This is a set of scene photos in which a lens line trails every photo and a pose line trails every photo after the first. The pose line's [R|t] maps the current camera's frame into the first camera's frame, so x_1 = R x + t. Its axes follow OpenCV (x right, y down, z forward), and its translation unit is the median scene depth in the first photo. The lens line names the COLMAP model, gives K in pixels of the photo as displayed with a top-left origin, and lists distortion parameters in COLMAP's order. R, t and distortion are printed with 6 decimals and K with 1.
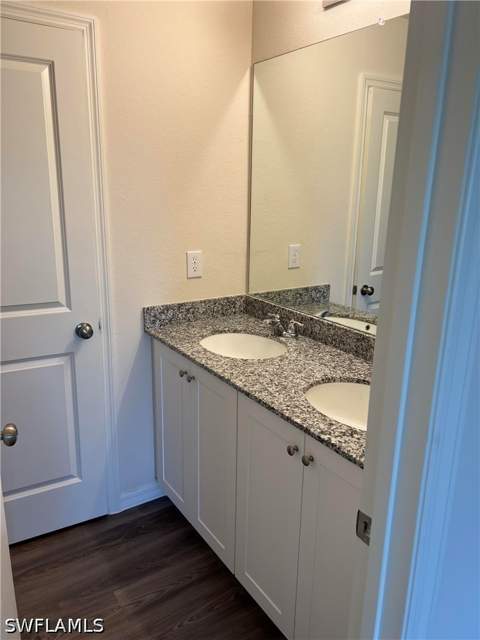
lens RADIAL K [[473.2, 0, 240.0], [0, 473.2, 320.0], [0, 0, 1]] dist [0.006881, -0.011241]
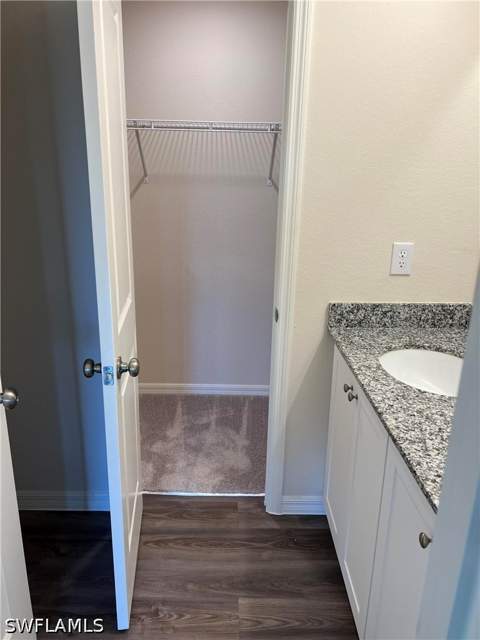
lens RADIAL K [[473.2, 0, 240.0], [0, 473.2, 320.0], [0, 0, 1]] dist [0.006881, -0.011241]
pose [[0.831389, 0.159863, -0.532199, 0.128898], [-0.143412, 0.987008, 0.072444, -0.034612], [0.536866, 0.016095, 0.843514, 0.173983]]
